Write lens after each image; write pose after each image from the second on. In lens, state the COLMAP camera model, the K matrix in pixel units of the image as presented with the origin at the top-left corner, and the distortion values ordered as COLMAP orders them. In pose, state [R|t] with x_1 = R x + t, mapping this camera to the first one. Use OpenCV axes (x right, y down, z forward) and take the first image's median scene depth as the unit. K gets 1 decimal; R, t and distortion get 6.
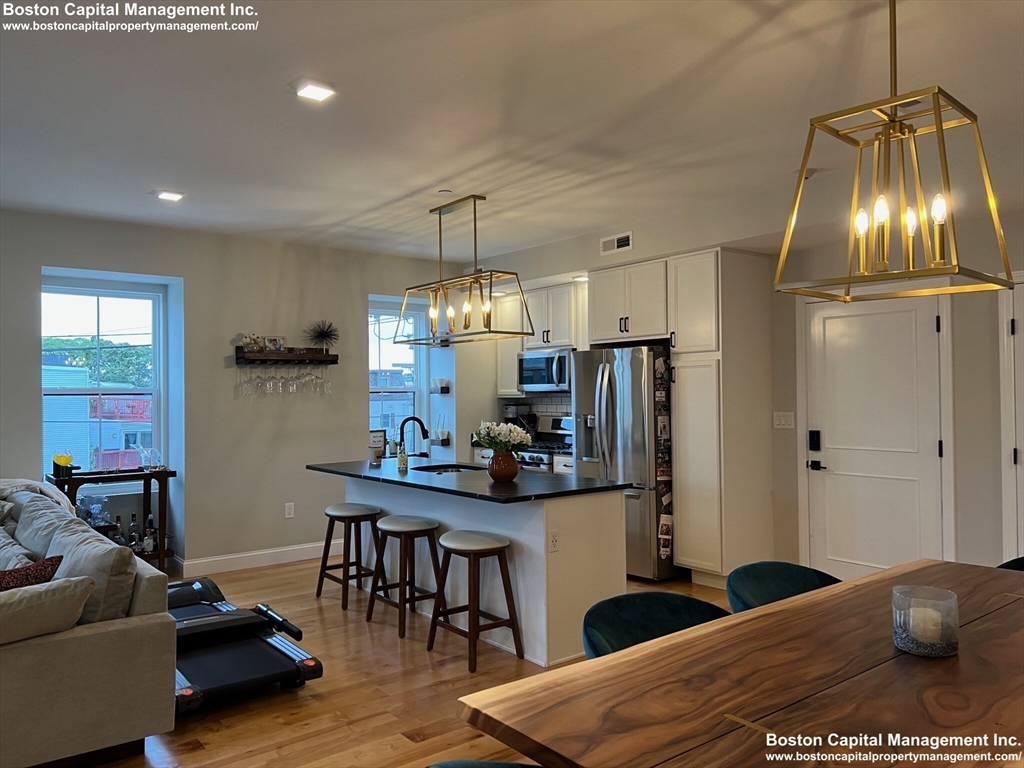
lens RADIAL K [[772.4, 0, 512.0], [0, 772.4, 384.0], [0, 0, 1]] dist [0.126519, -0.244069]
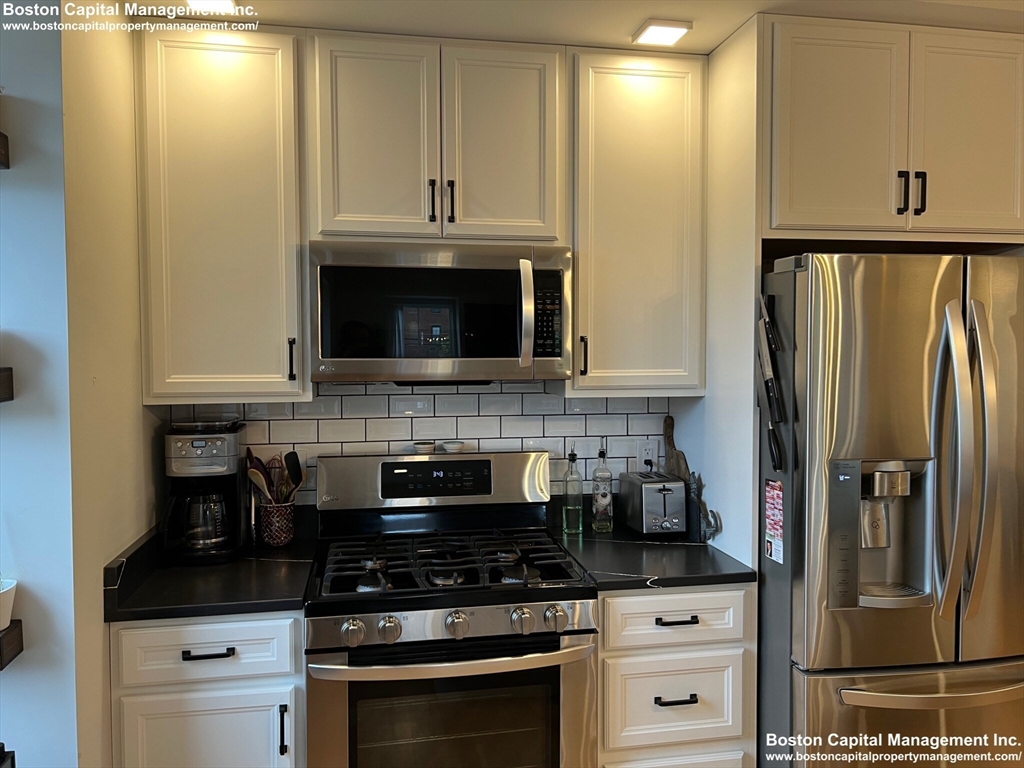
lens RADIAL K [[772.4, 0, 512.0], [0, 772.4, 384.0], [0, 0, 1]] dist [0.126519, -0.244069]
pose [[0.466851, -0.043130, 0.883283, -0.232990], [-0.013912, 0.998328, 0.056101, -0.007194], [-0.884226, -0.038479, 0.465471, 0.909593]]
